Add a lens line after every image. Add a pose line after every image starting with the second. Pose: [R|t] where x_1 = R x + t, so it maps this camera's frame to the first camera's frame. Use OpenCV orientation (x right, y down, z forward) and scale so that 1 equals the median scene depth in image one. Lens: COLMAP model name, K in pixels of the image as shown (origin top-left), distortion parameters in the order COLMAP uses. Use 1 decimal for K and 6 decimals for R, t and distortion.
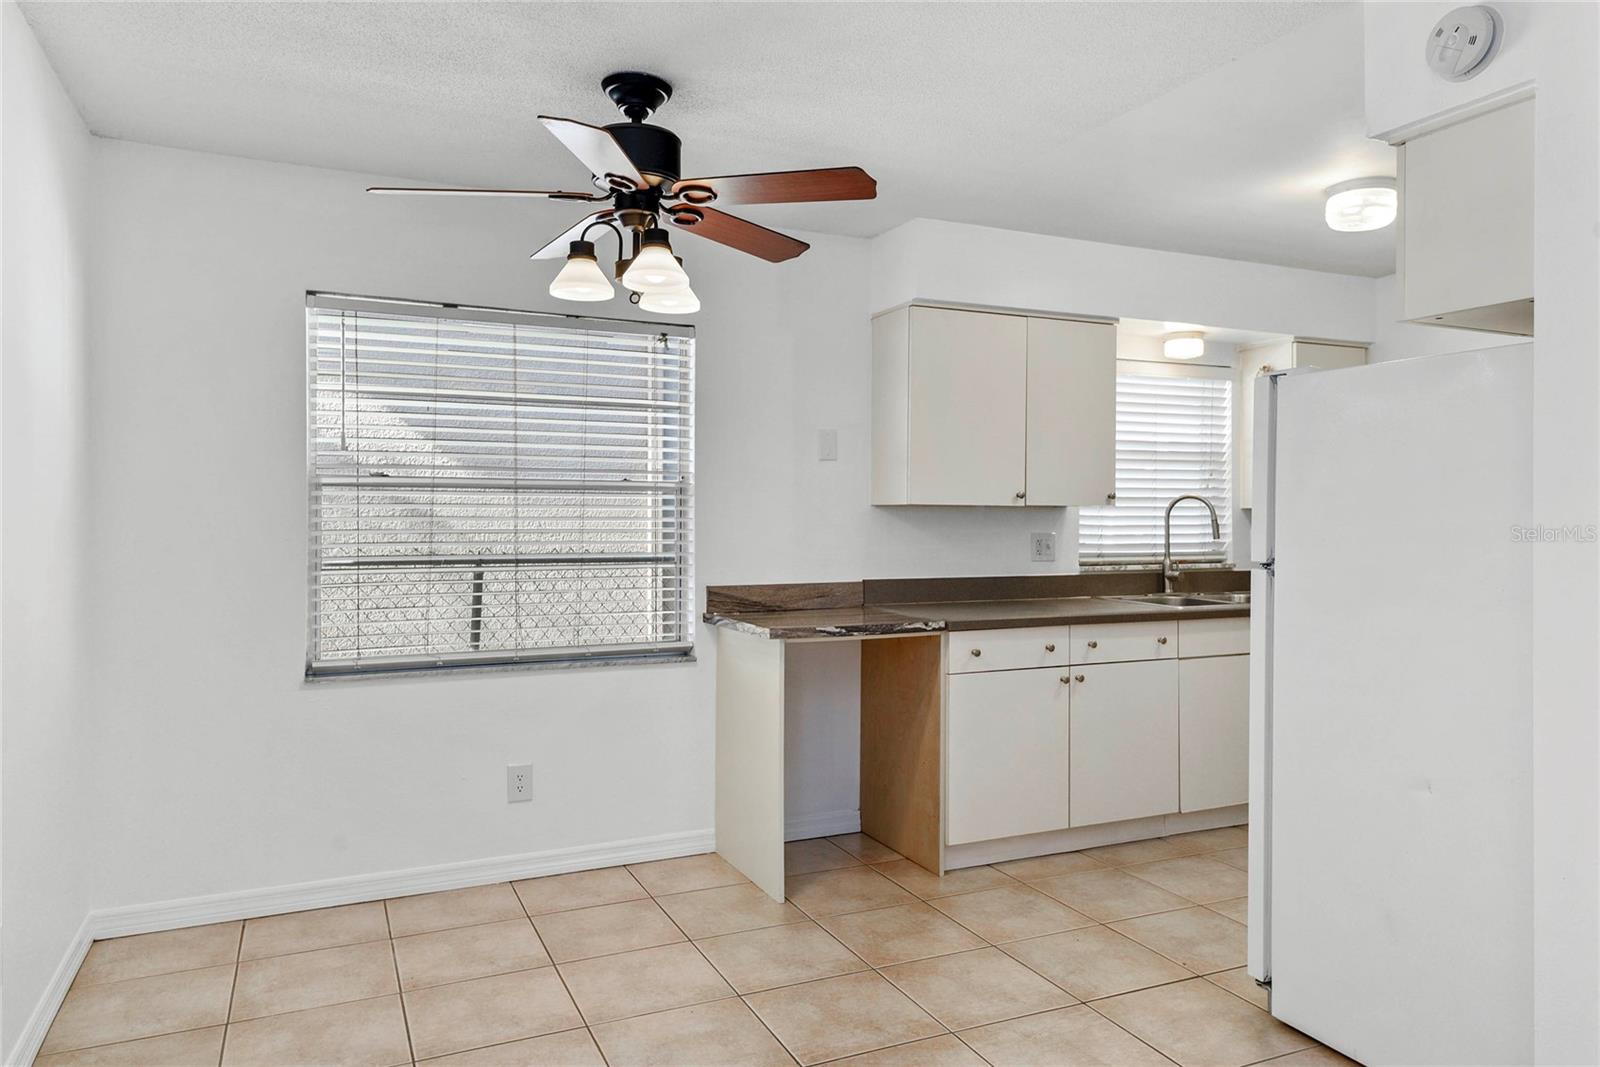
lens RADIAL K [[1053.6, 0, 806.7], [0, 1053.6, 521.6], [0, 0, 1]] dist [0.003517, 0.000789]
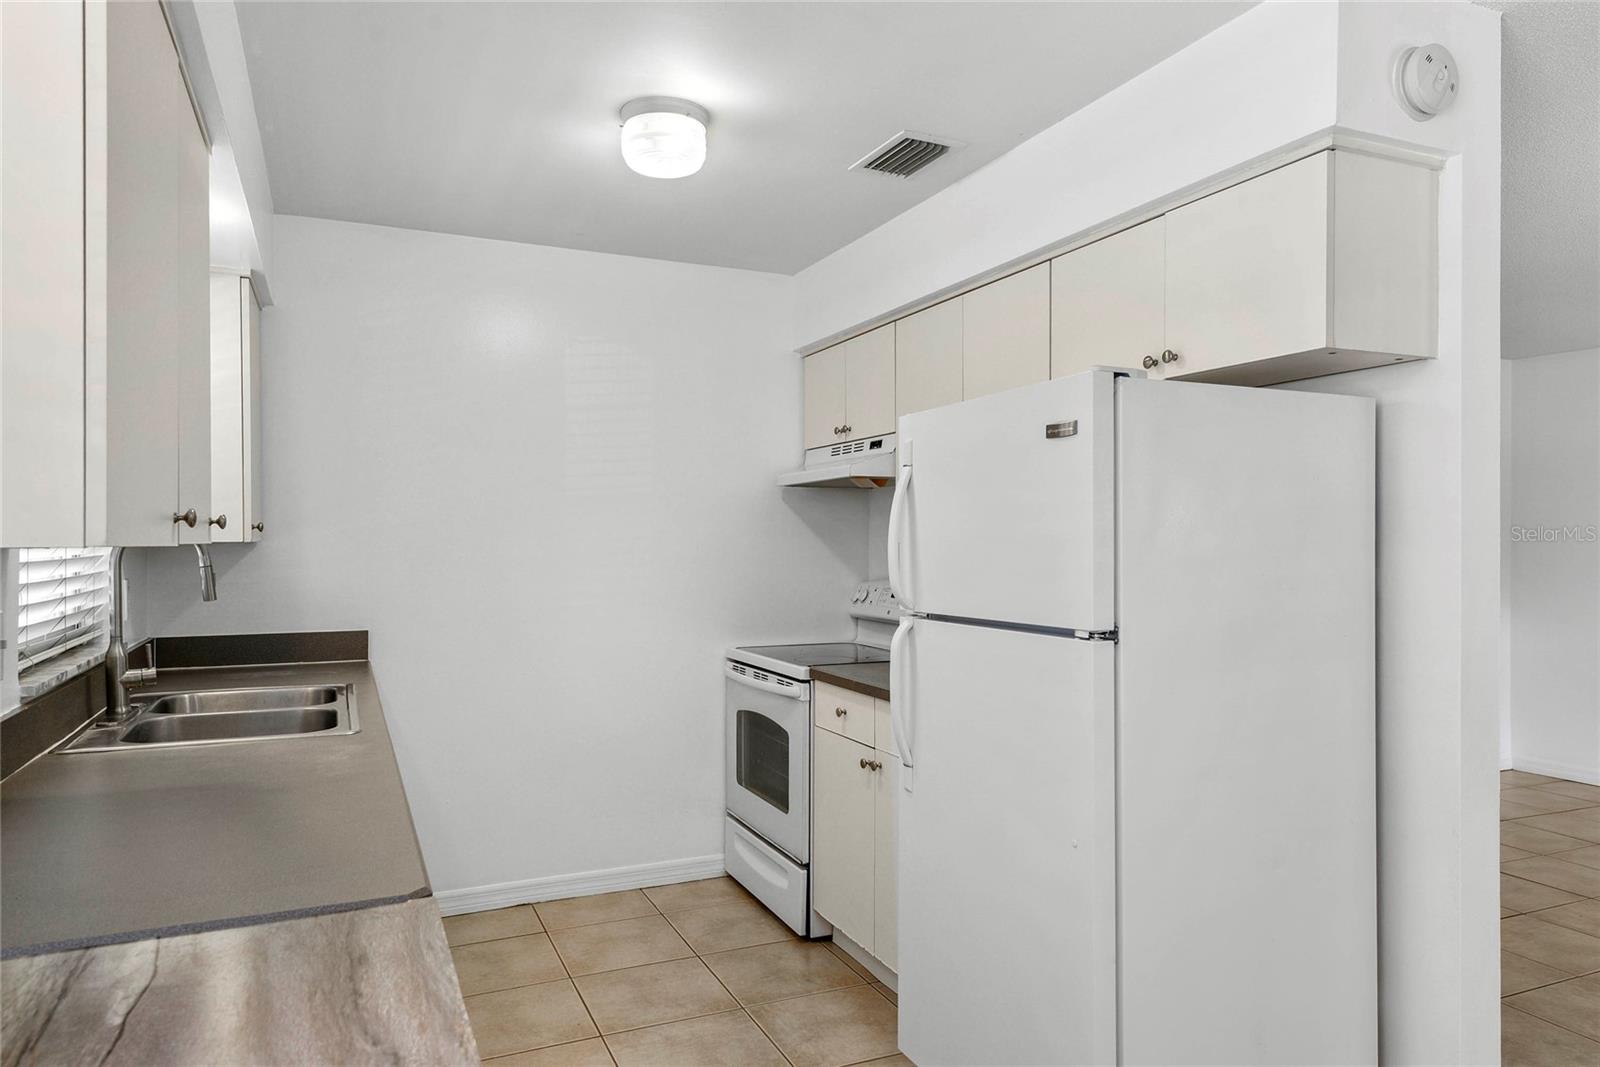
lens RADIAL K [[1010.1, 0, 803.5], [0, 1010.1, 535.1], [0, 0, 1]] dist [0.027025, -0.015848]
pose [[-0.002327, 0.000438, 0.999997, -0.166499], [0.006659, 0.999978, -0.000422, -0.016916], [-0.999975, 0.006658, -0.002330, 0.785370]]
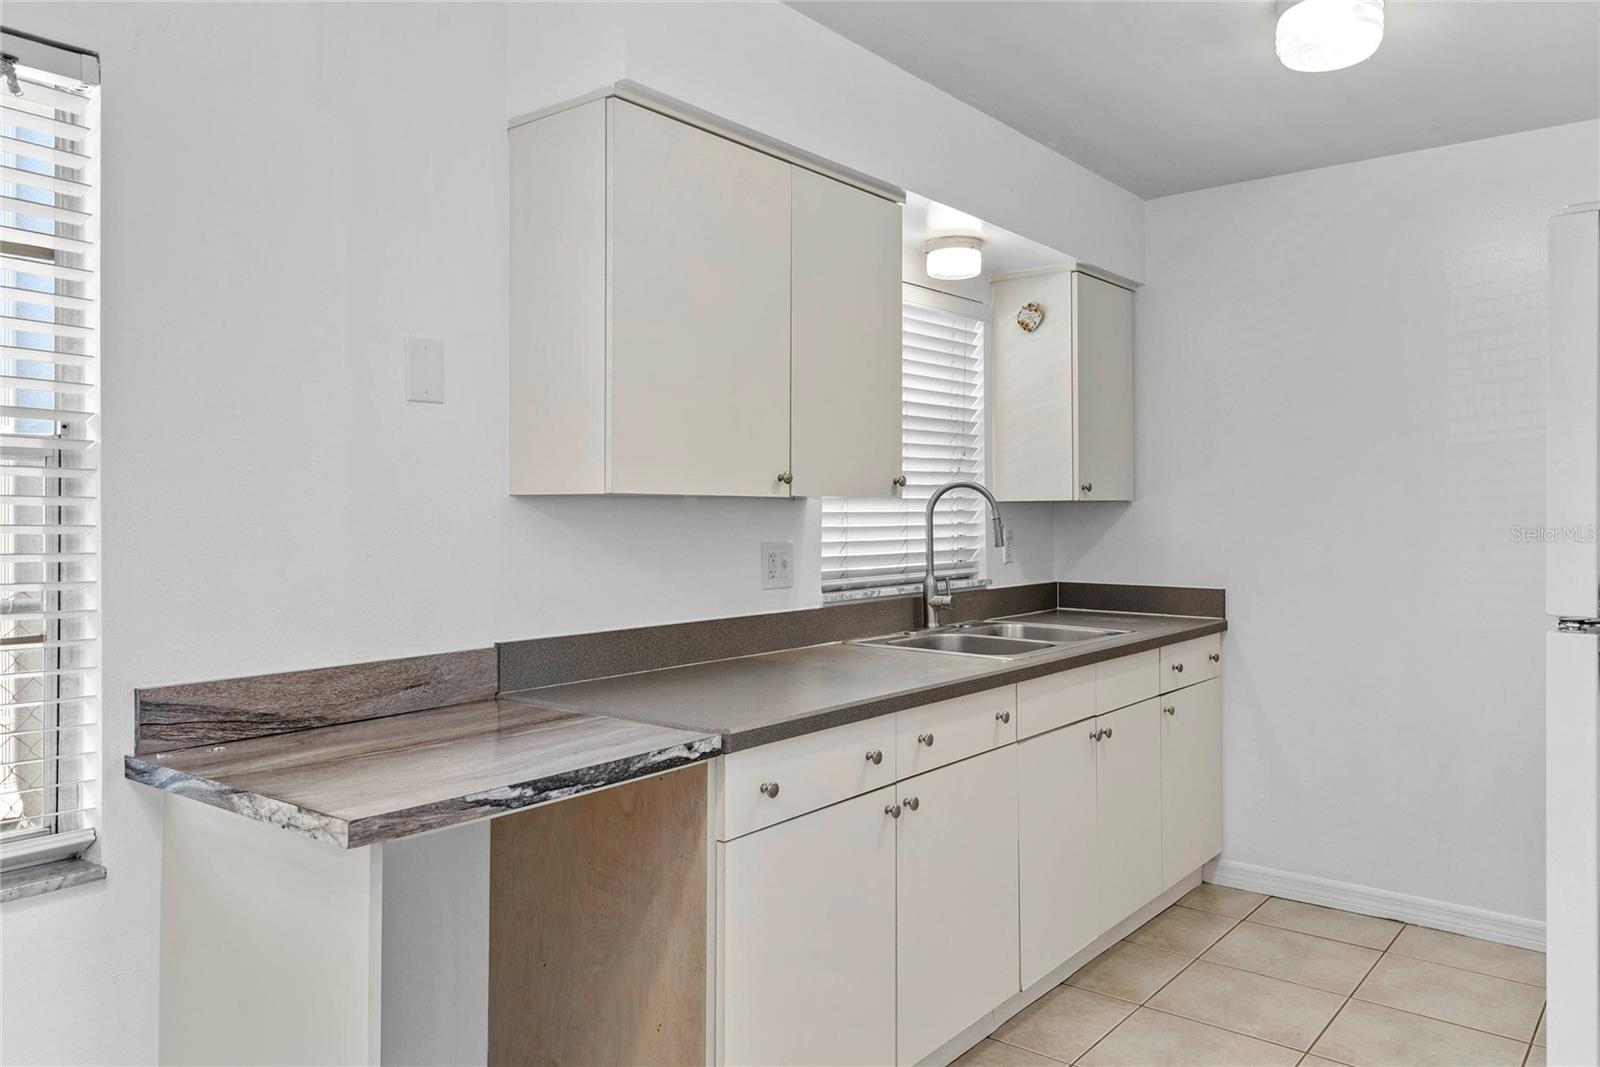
lens RADIAL K [[1134.0, 0, 816.9], [0, 1134.0, 502.3], [0, 0, 1]] dist [0.026073, -0.015615]
pose [[0.891684, -0.001981, 0.452655, -0.055979], [0.008325, 0.999893, -0.012024, -0.004377], [-0.452582, 0.014490, 0.891605, 0.453276]]
